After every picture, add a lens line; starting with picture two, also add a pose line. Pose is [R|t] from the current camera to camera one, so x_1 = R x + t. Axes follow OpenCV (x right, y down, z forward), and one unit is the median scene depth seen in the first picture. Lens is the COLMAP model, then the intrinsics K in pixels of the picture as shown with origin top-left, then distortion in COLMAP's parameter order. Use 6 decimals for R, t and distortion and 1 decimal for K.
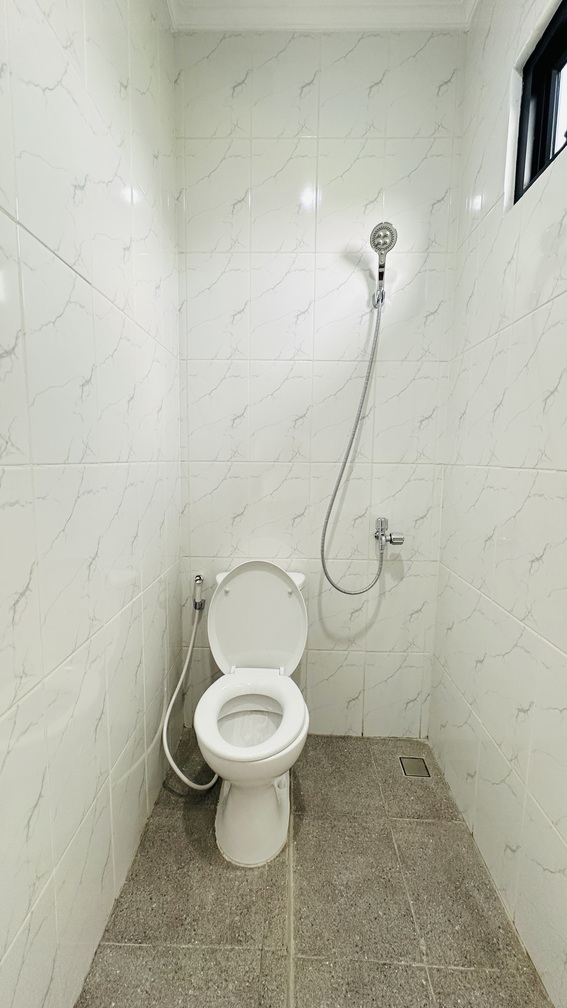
lens RADIAL K [[404.7, 0, 280.3], [0, 404.7, 503.3], [0, 0, 1]] dist [-0.003072, 0.000495]
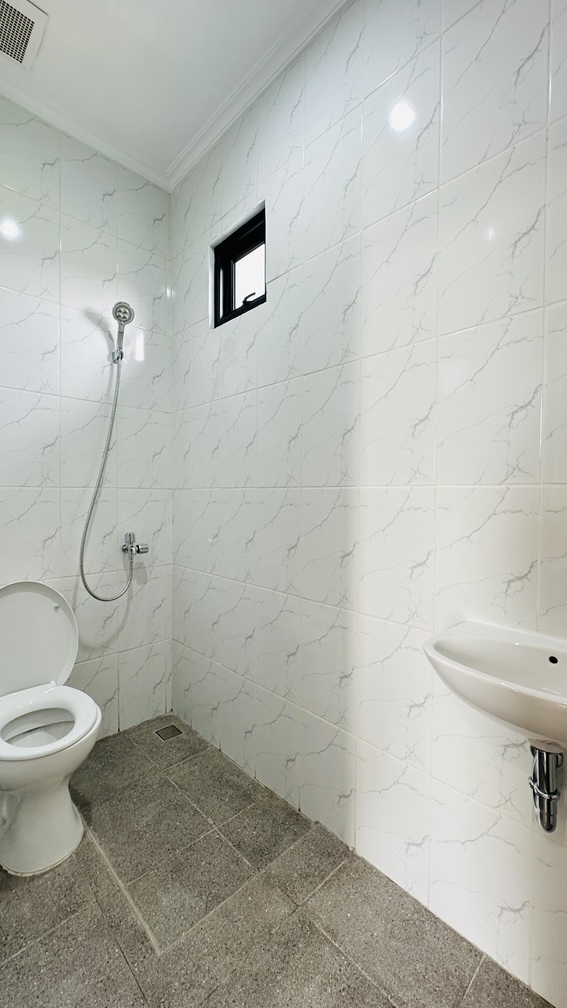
lens RADIAL K [[404.7, 0, 284.7], [0, 404.7, 502.5], [0, 0, 1]] dist [-0.003072, 0.000495]
pose [[0.698107, -0.020934, 0.715688, -0.301918], [0.087045, 0.994640, -0.055814, 0.056146], [-0.710683, 0.101262, 0.696187, -0.189377]]
